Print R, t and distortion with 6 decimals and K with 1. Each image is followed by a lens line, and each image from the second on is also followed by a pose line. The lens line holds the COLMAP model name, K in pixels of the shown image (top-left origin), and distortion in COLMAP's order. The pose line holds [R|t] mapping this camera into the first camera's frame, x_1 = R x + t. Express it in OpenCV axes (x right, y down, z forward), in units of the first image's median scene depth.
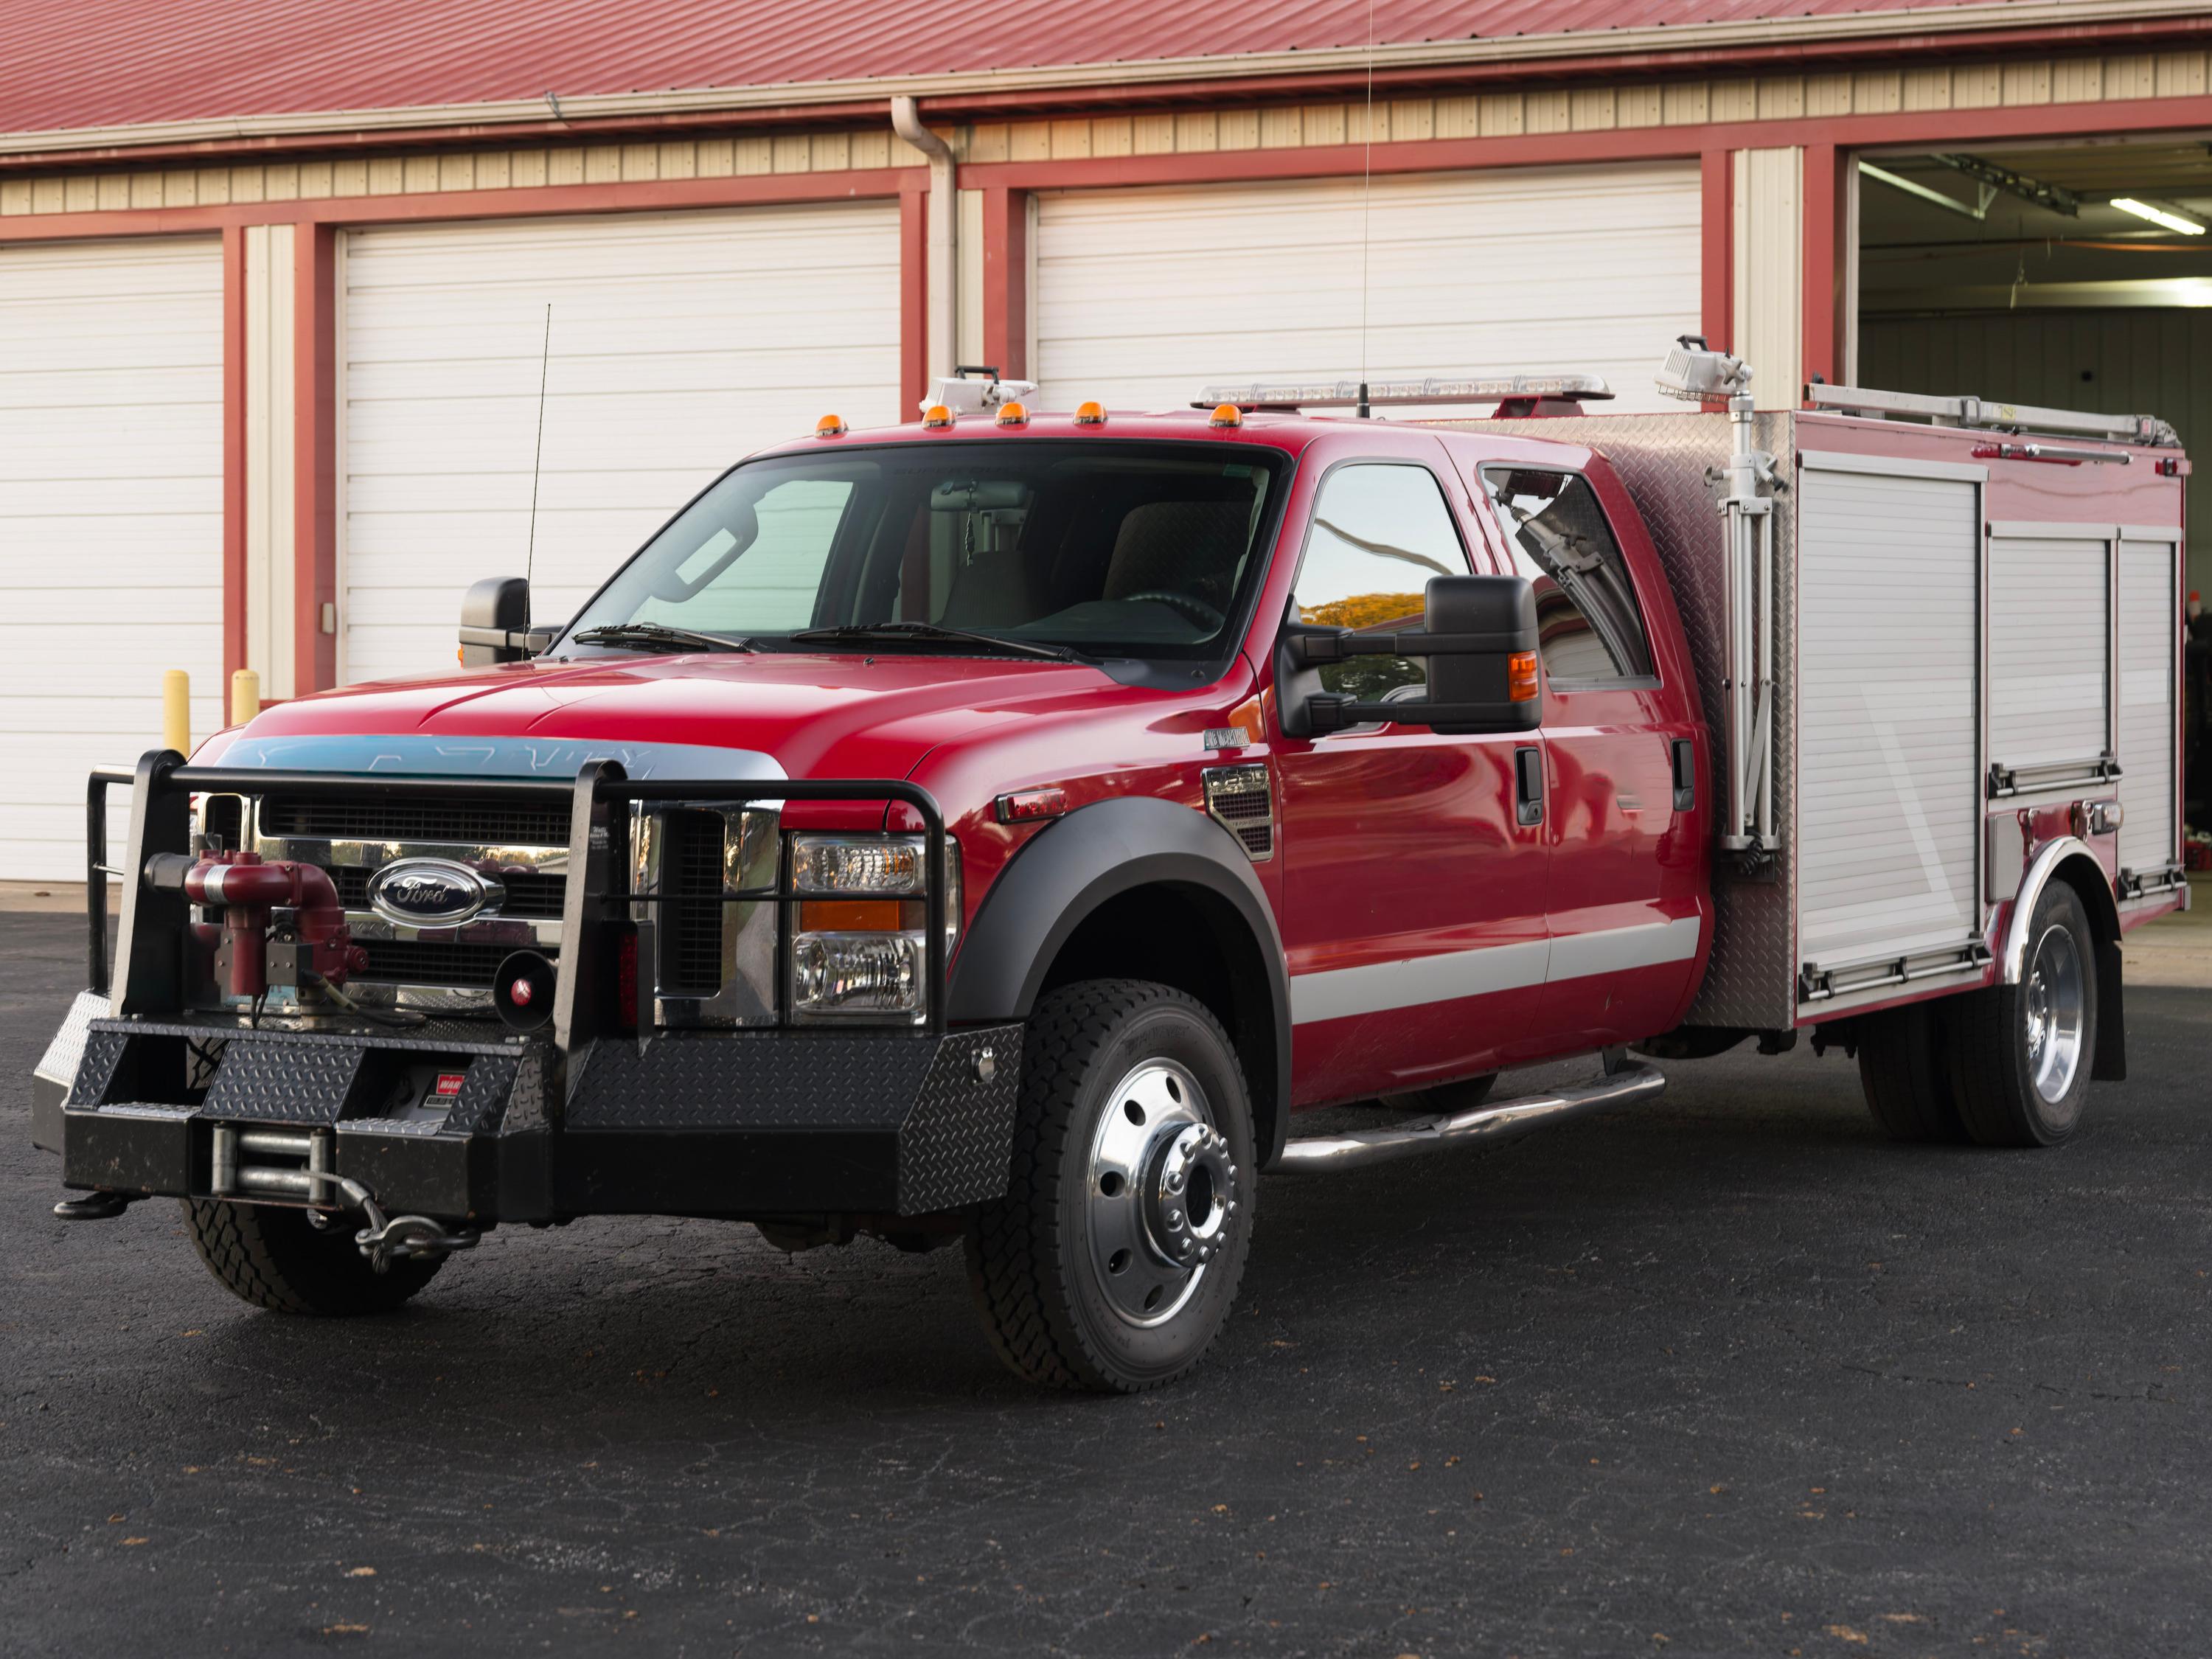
lens RADIAL K [[4486.1, 0, 1106.0], [0, 4486.1, 829.5], [0, 0, 1]] dist [0.075129, -0.168842]
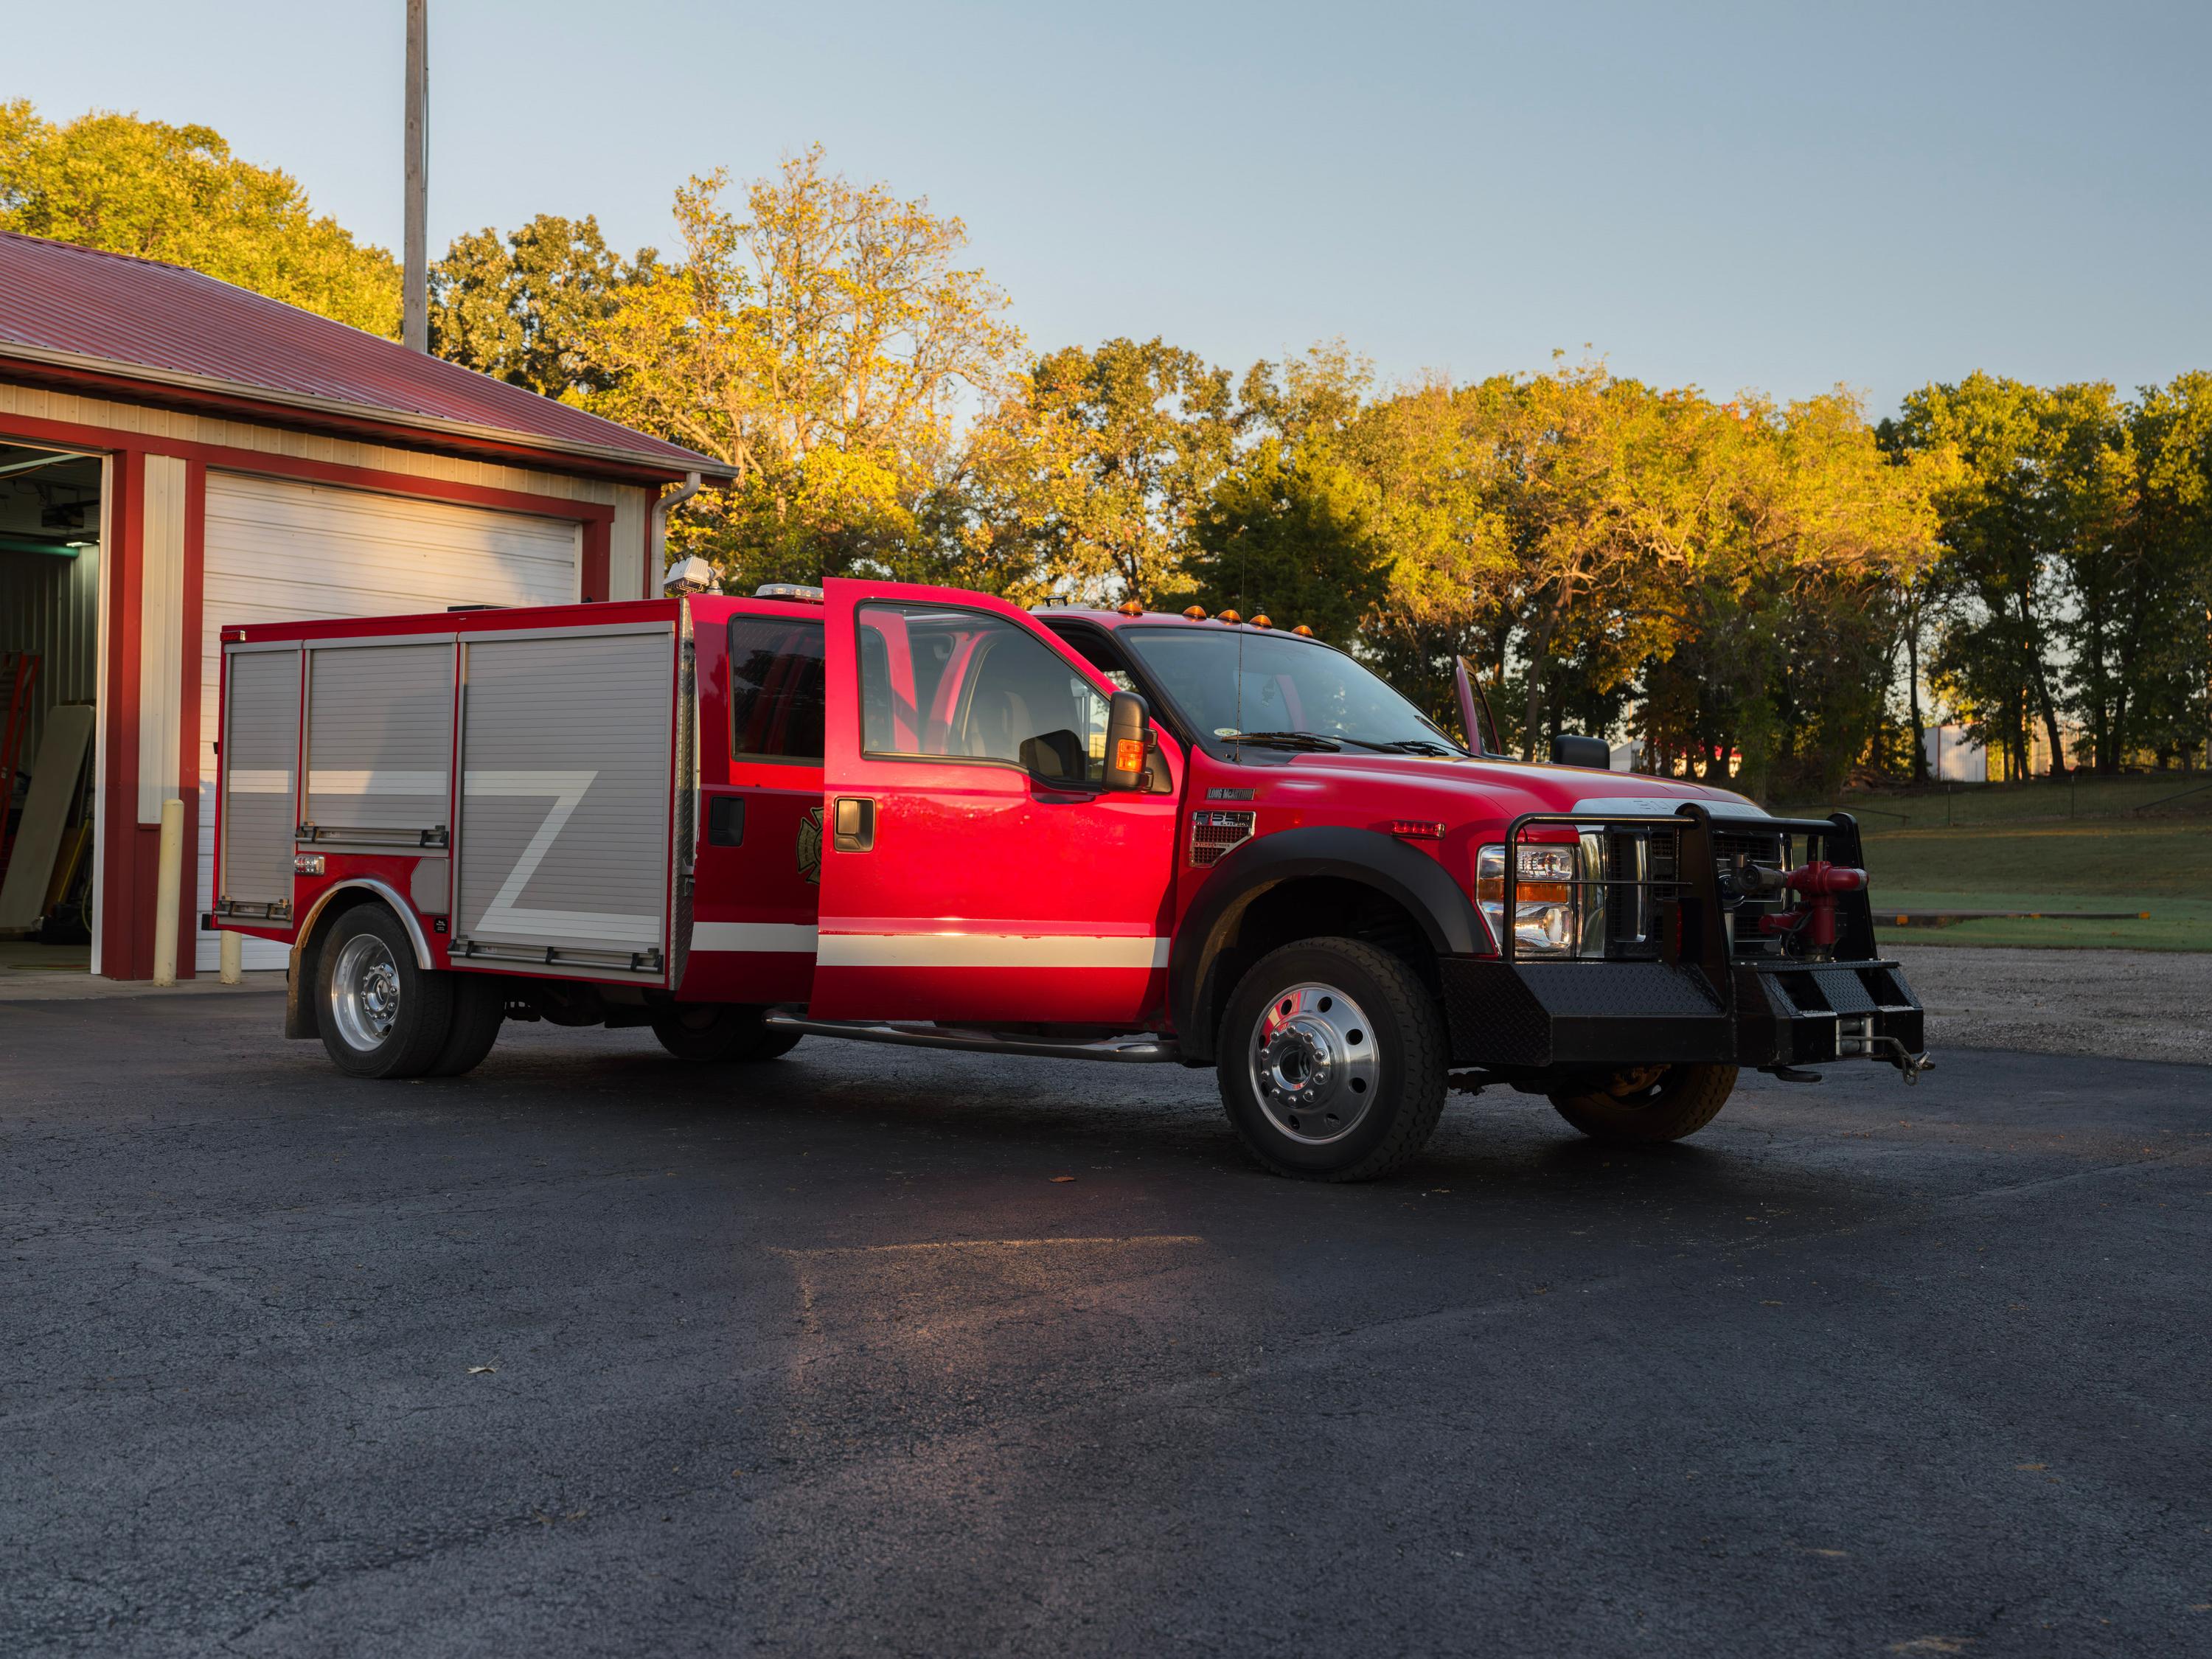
lens RADIAL K [[2676.7, 0, 1099.0], [0, 2676.7, 910.0], [0, 0, 1]] dist [-0.000245, 0.034921]
pose [[0.201043, -0.010079, 0.979531, -1.018735], [0.019056, 0.999798, 0.006377, 0.009809], [-0.979397, 0.017384, 0.201194, 0.858432]]
